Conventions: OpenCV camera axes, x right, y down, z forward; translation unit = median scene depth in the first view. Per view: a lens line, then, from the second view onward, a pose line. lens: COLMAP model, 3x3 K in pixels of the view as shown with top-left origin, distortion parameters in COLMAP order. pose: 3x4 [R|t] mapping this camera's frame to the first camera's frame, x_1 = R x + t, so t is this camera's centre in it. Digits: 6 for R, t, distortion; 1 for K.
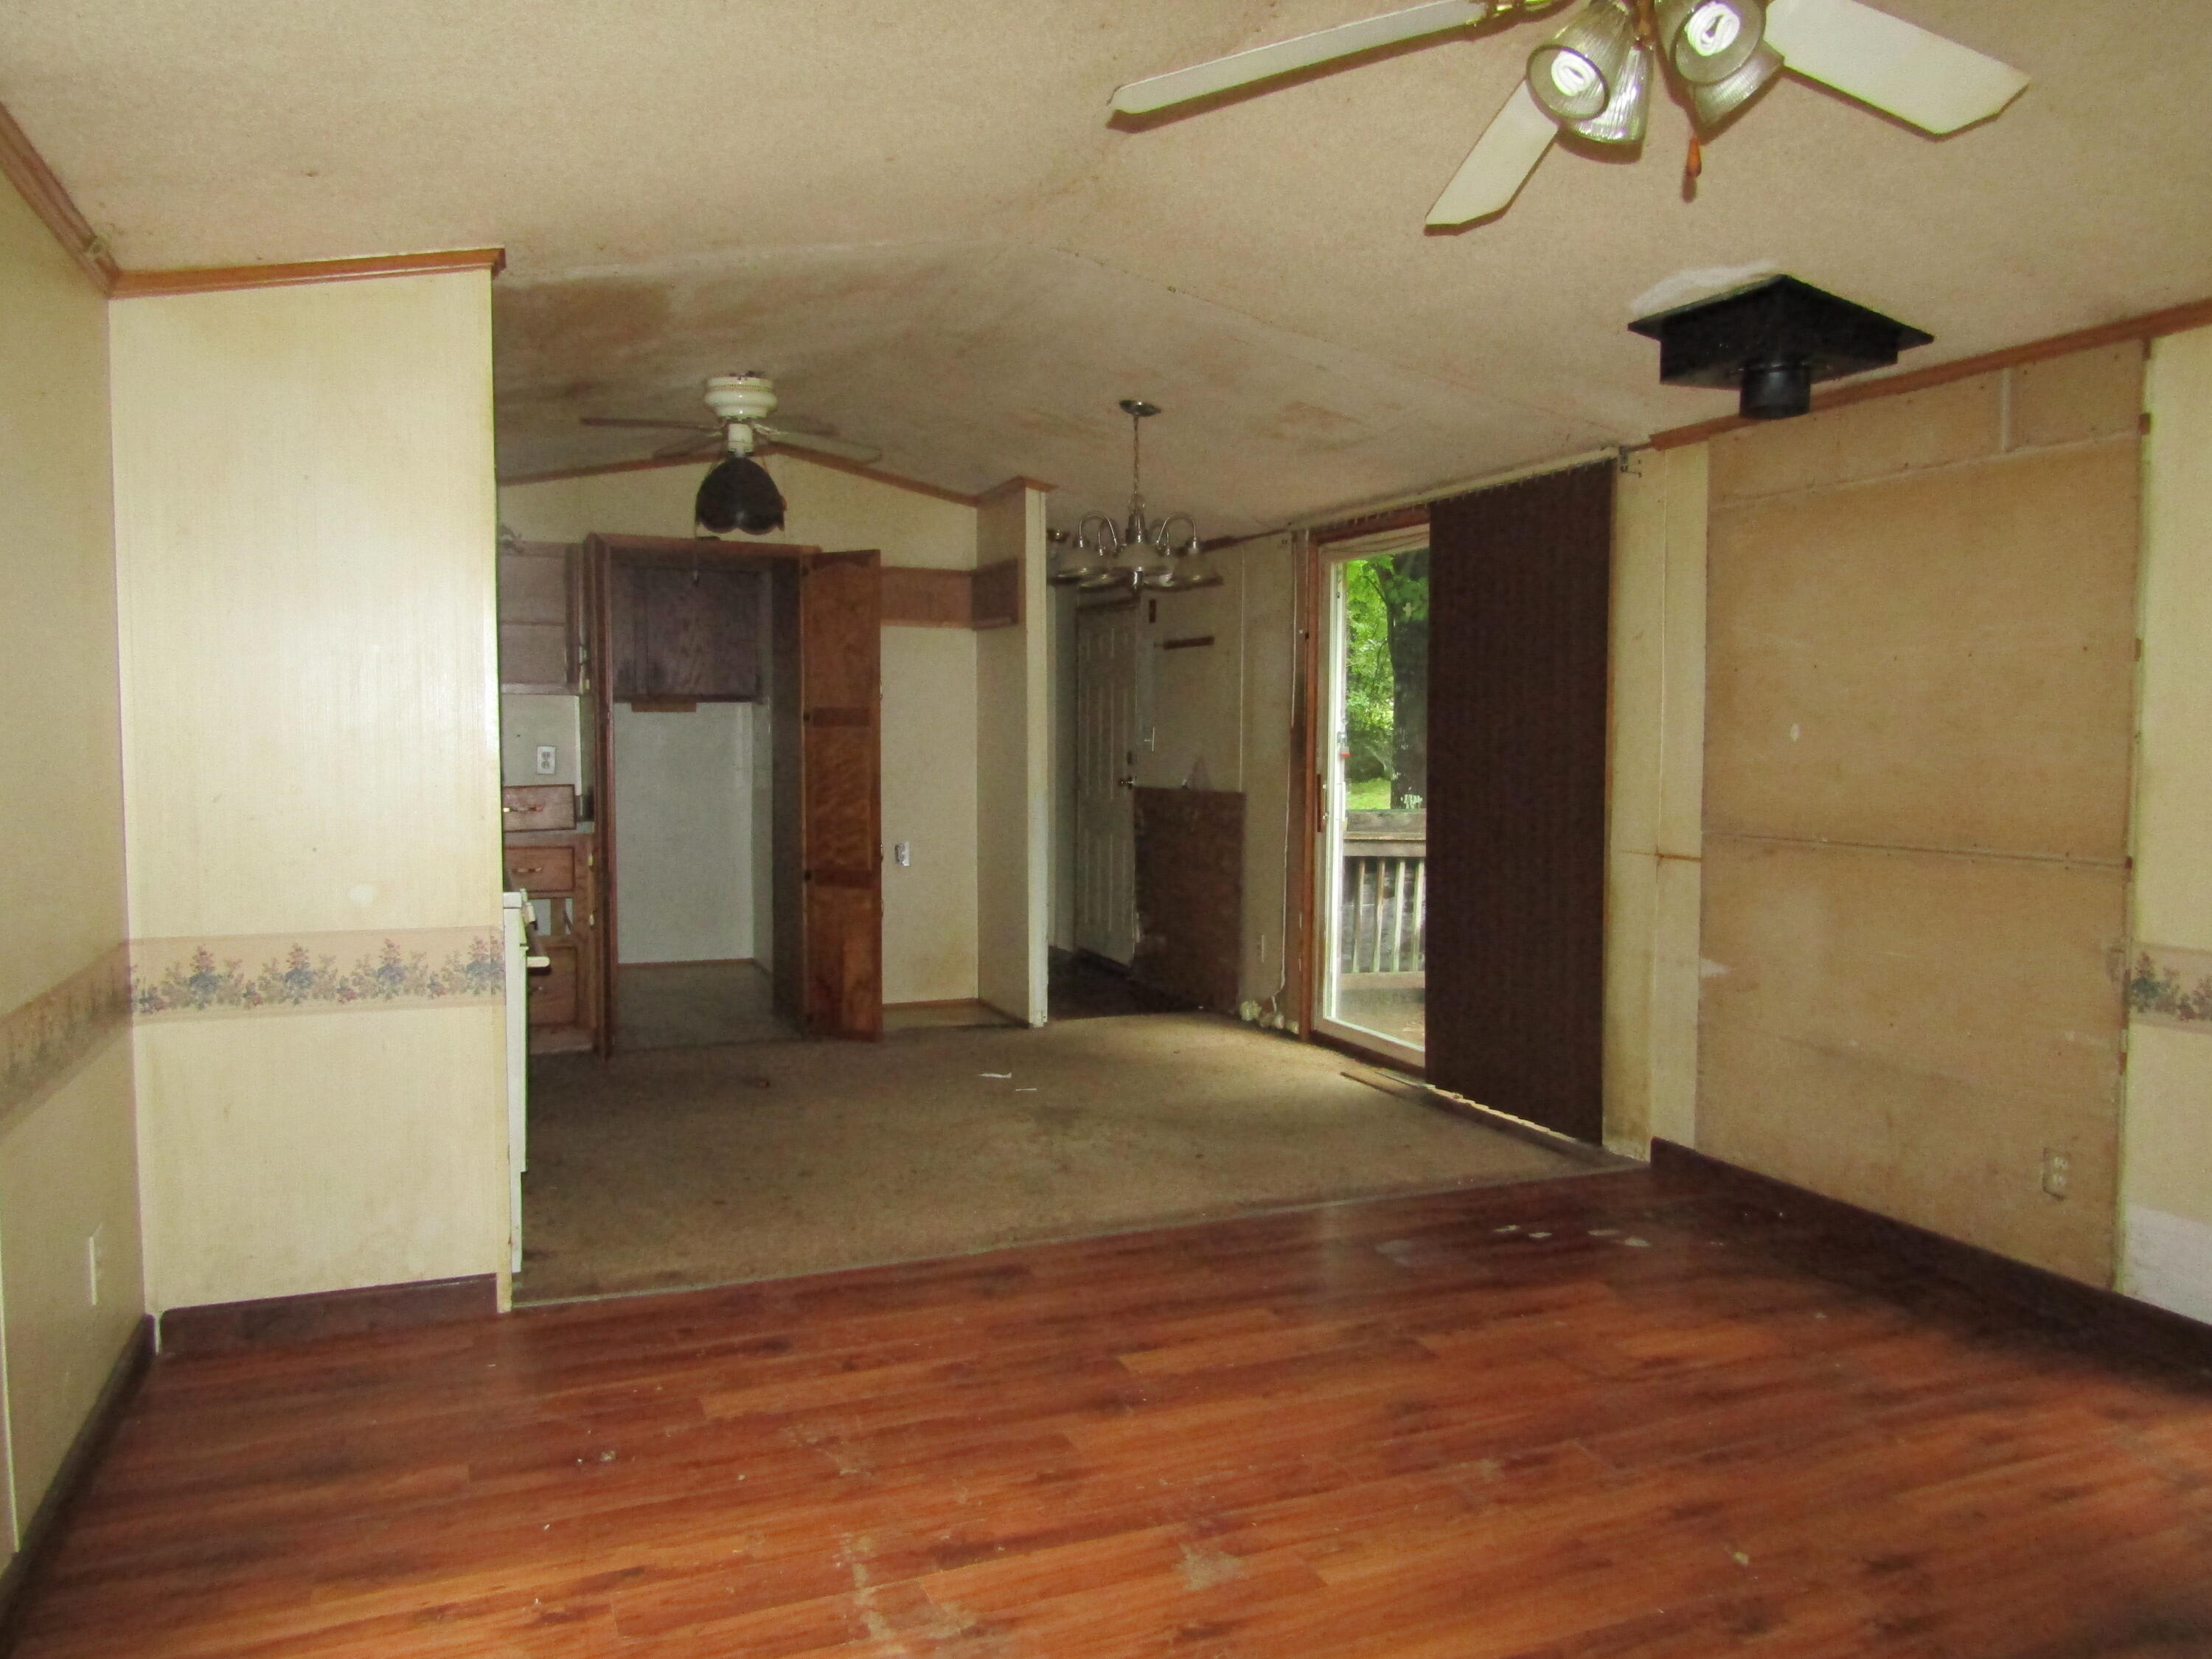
lens RADIAL K [[1580.7, 0, 1109.4], [0, 1580.7, 829.5], [0, 0, 1]] dist [-0.014466, -0.005542]
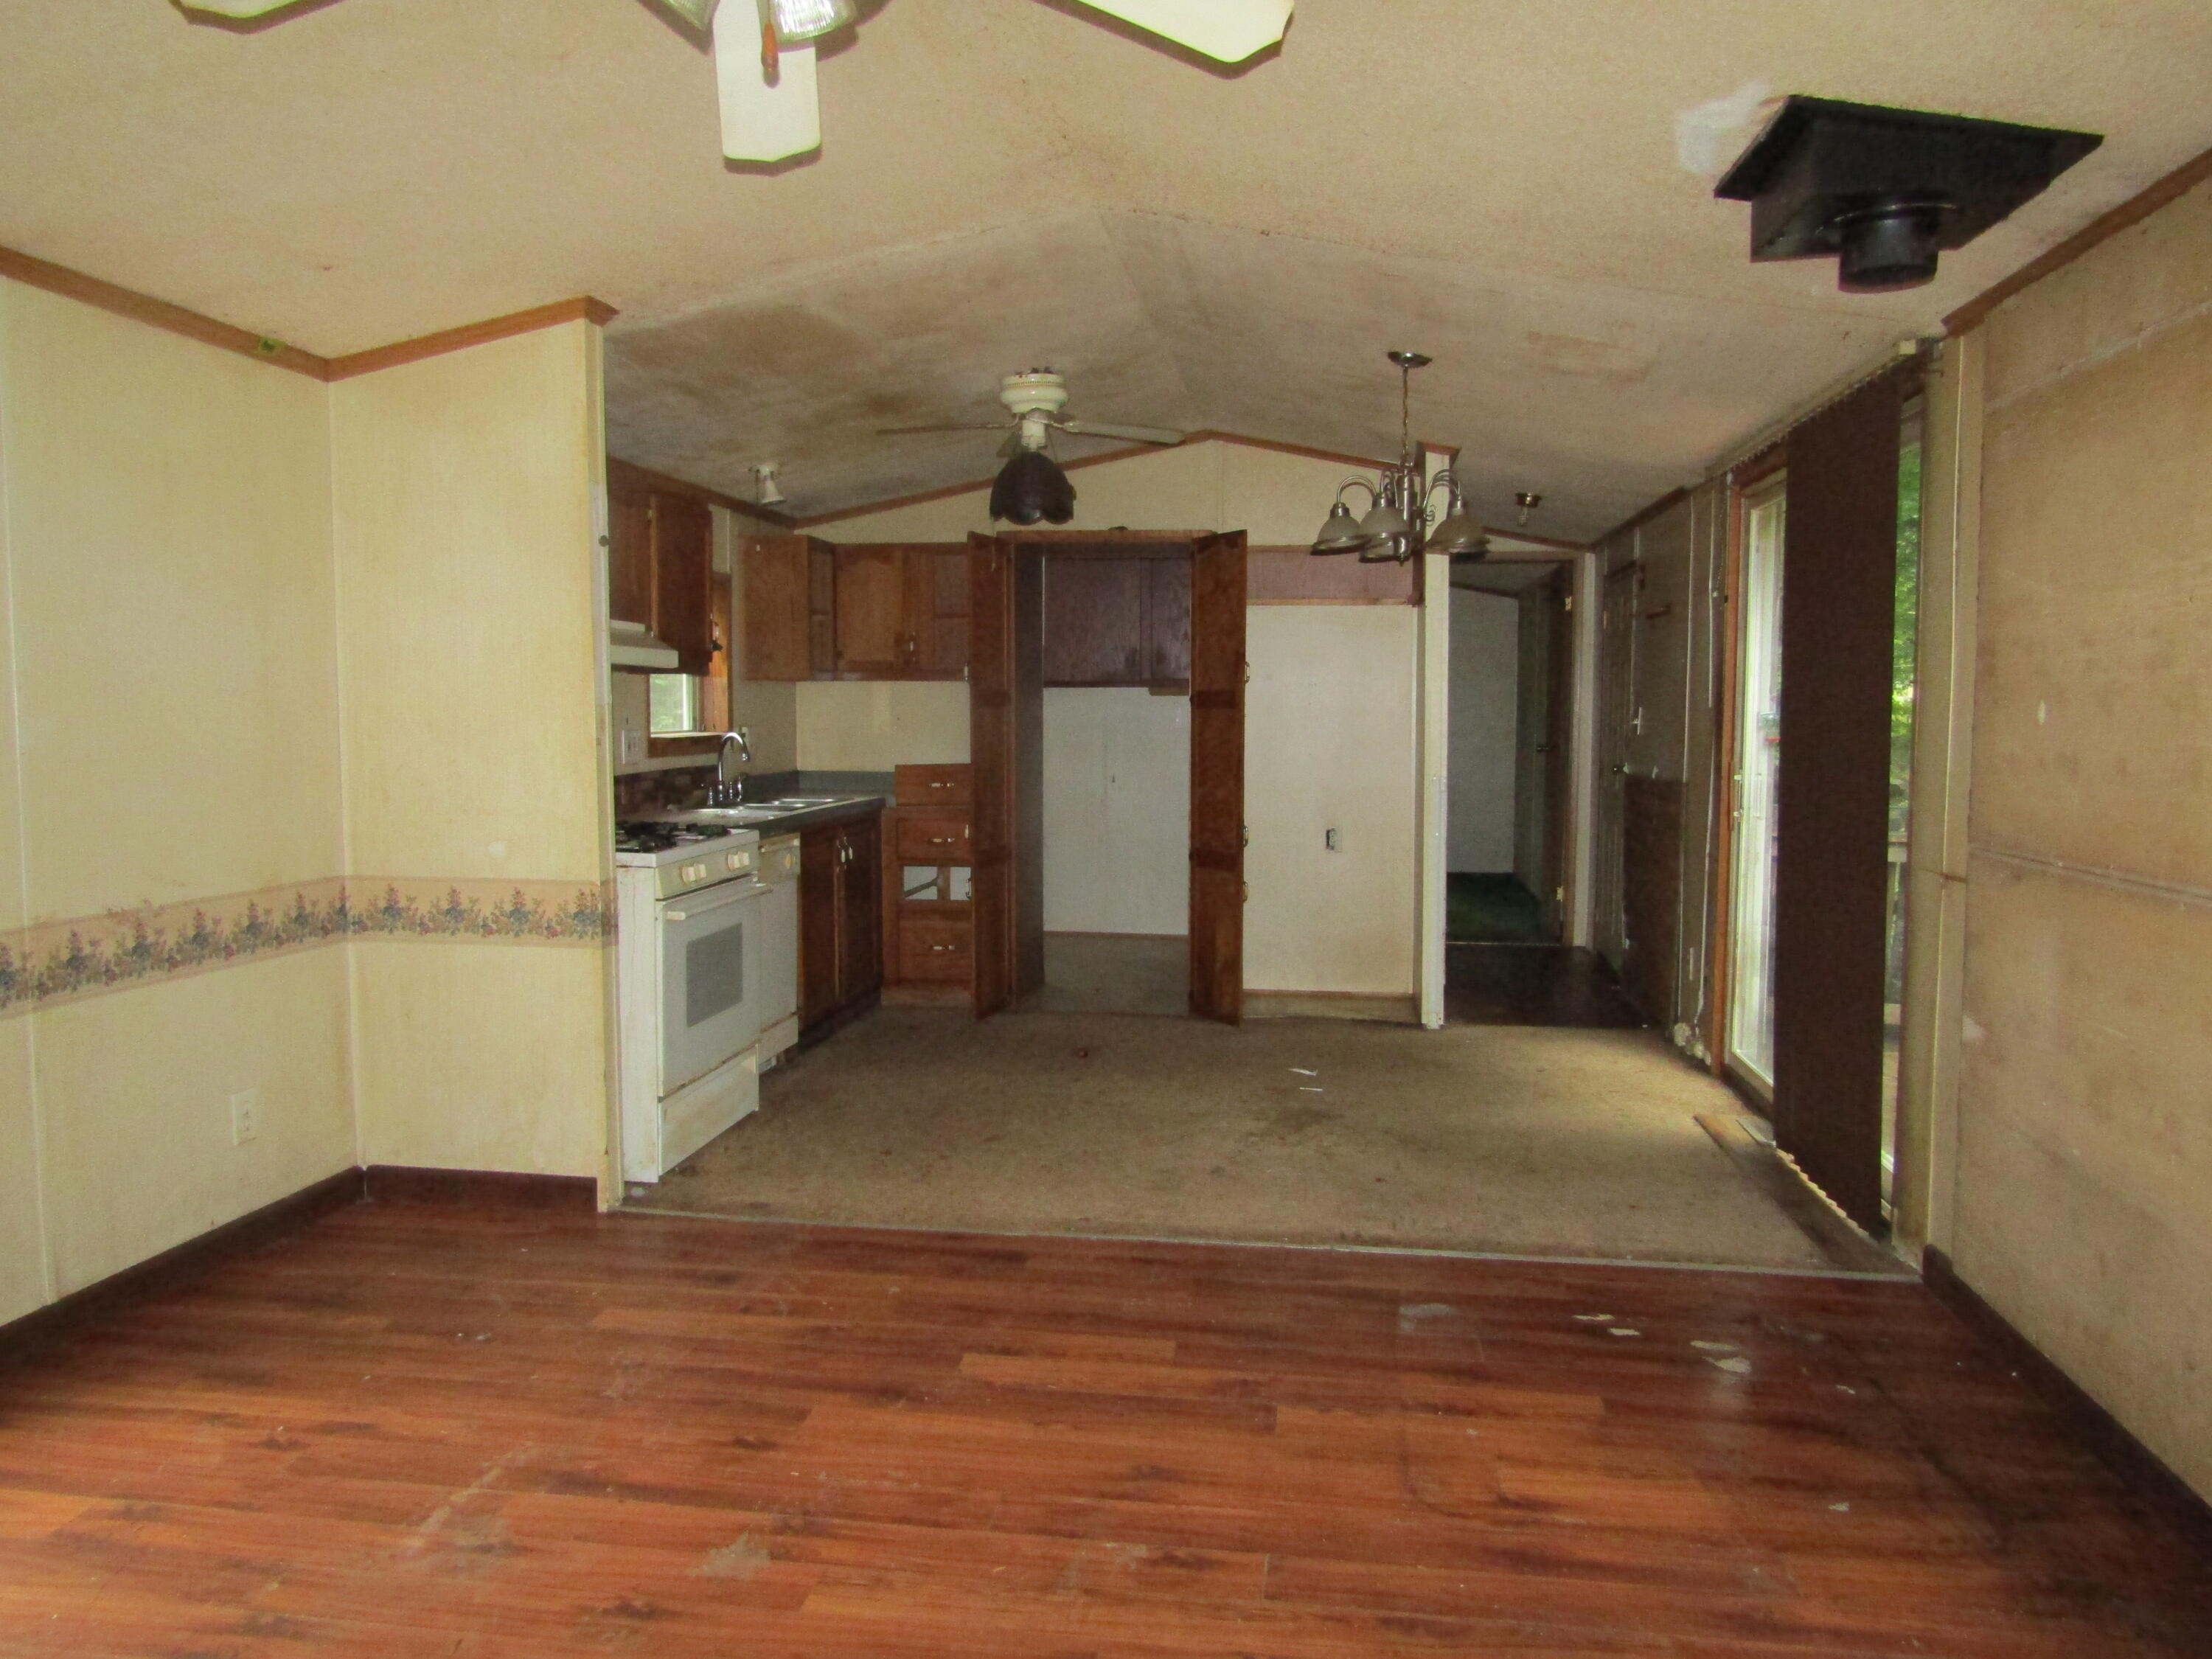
lens RADIAL K [[1580.7, 0, 1101.3], [0, 1580.7, 825.8], [0, 0, 1]] dist [-0.014466, -0.005542]
pose [[0.853153, 0.035033, -0.520482, 0.538991], [-0.030321, 0.999386, 0.017567, -0.011633], [0.520778, 0.000794, 0.853692, 0.196710]]
